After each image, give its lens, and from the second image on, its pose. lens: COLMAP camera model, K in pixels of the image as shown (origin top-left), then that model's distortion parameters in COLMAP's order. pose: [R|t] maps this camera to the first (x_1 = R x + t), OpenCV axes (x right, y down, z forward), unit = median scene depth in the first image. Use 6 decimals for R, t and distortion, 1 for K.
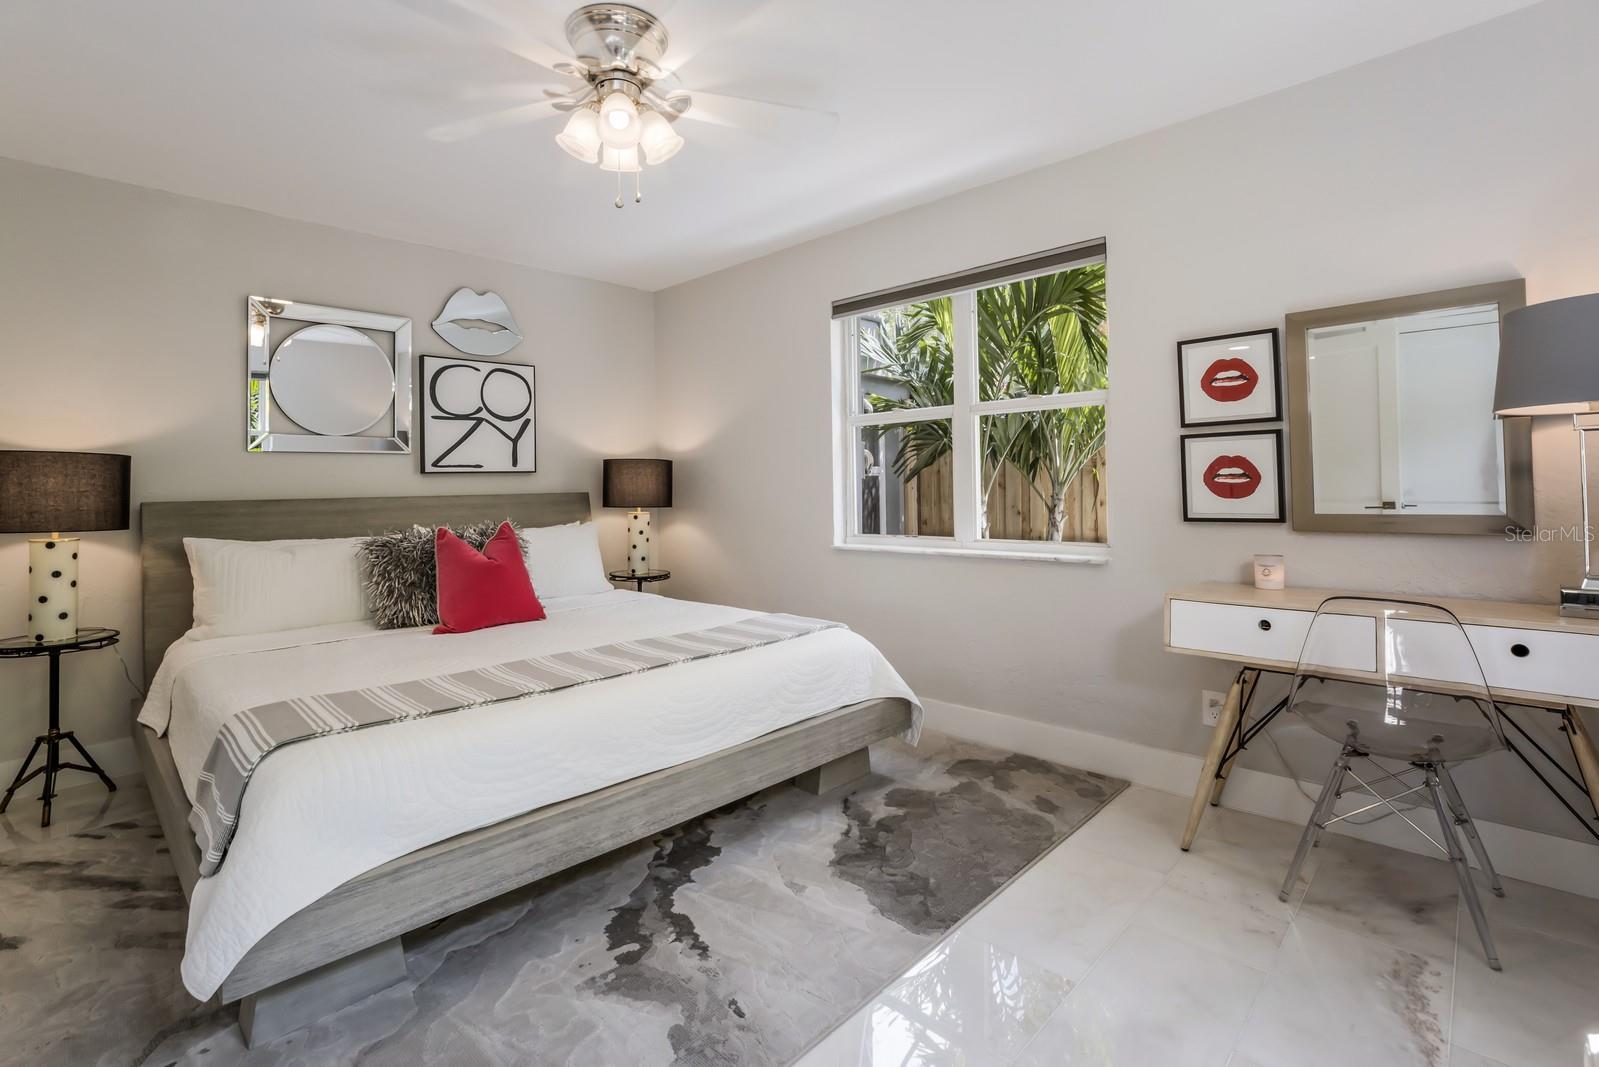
lens RADIAL K [[744.8, 0, 808.7], [0, 744.8, 462.3], [0, 0, 1]] dist [-0.033038, 0.014218]
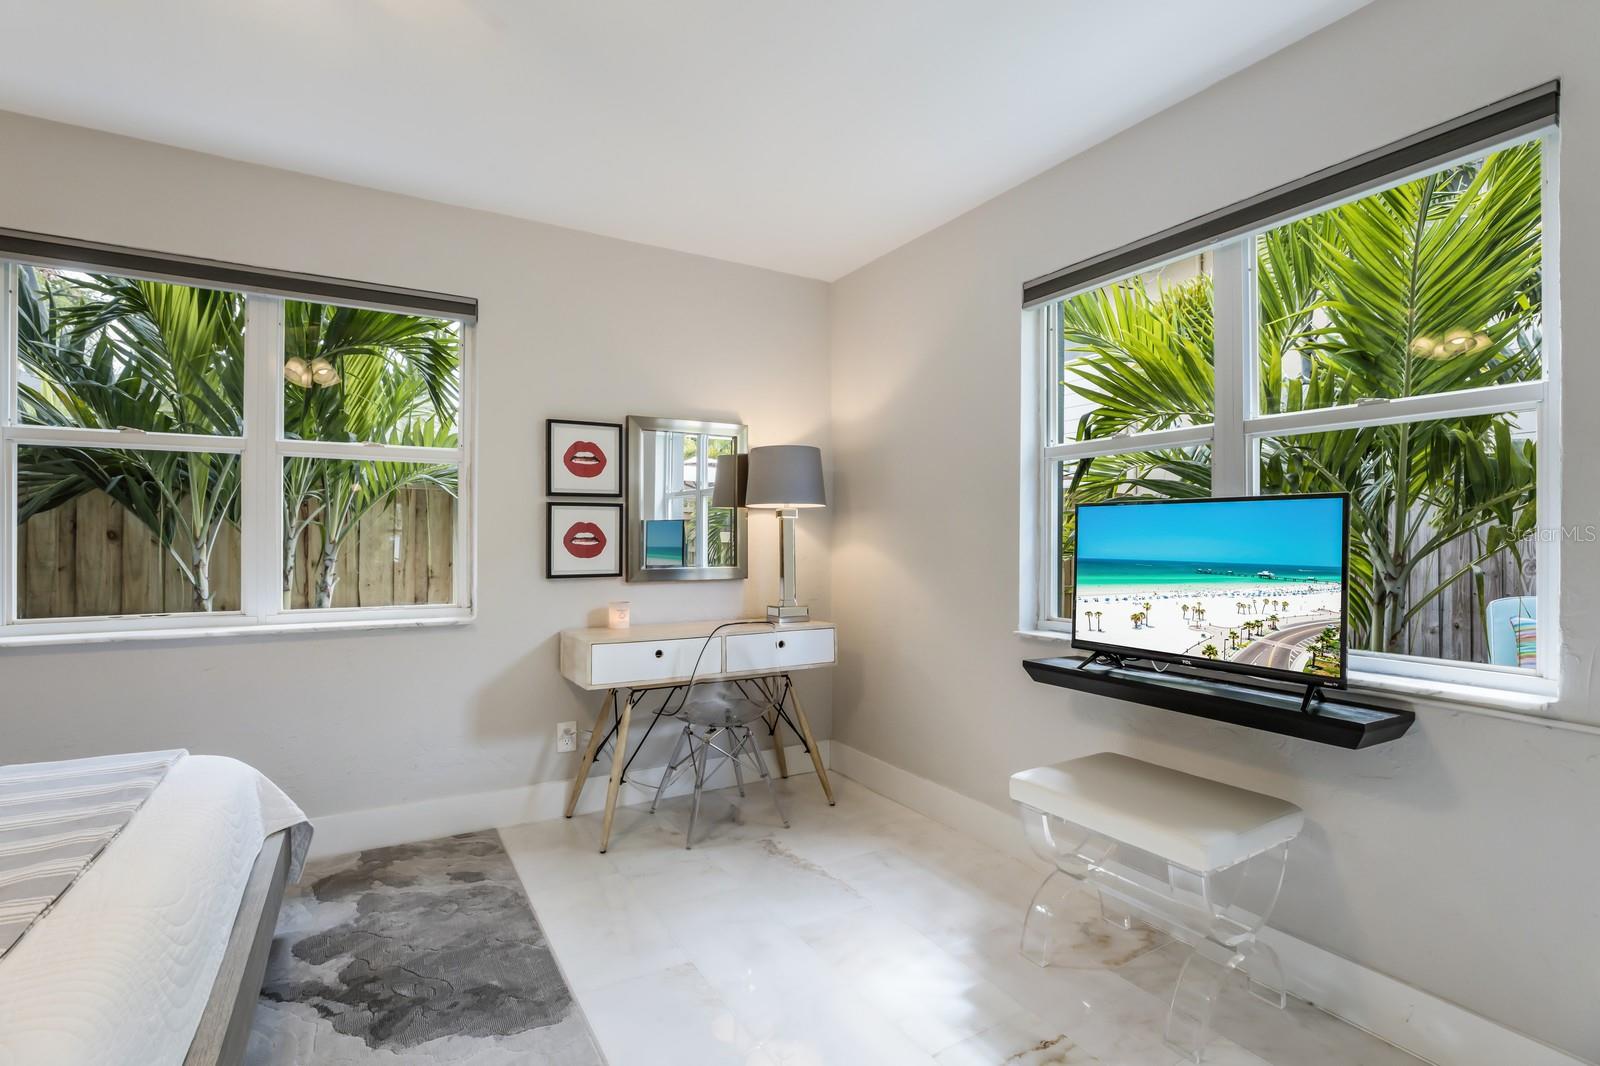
lens RADIAL K [[734.9, 0, 804.4], [0, 734.9, 527.1], [0, 0, 1]] dist [-0.036455, 0.013089]
pose [[0.272904, 0.032184, 0.961503, -0.469555], [-0.041995, 0.998886, -0.021516, 0.009069], [-0.961124, -0.034507, 0.273952, 0.320540]]
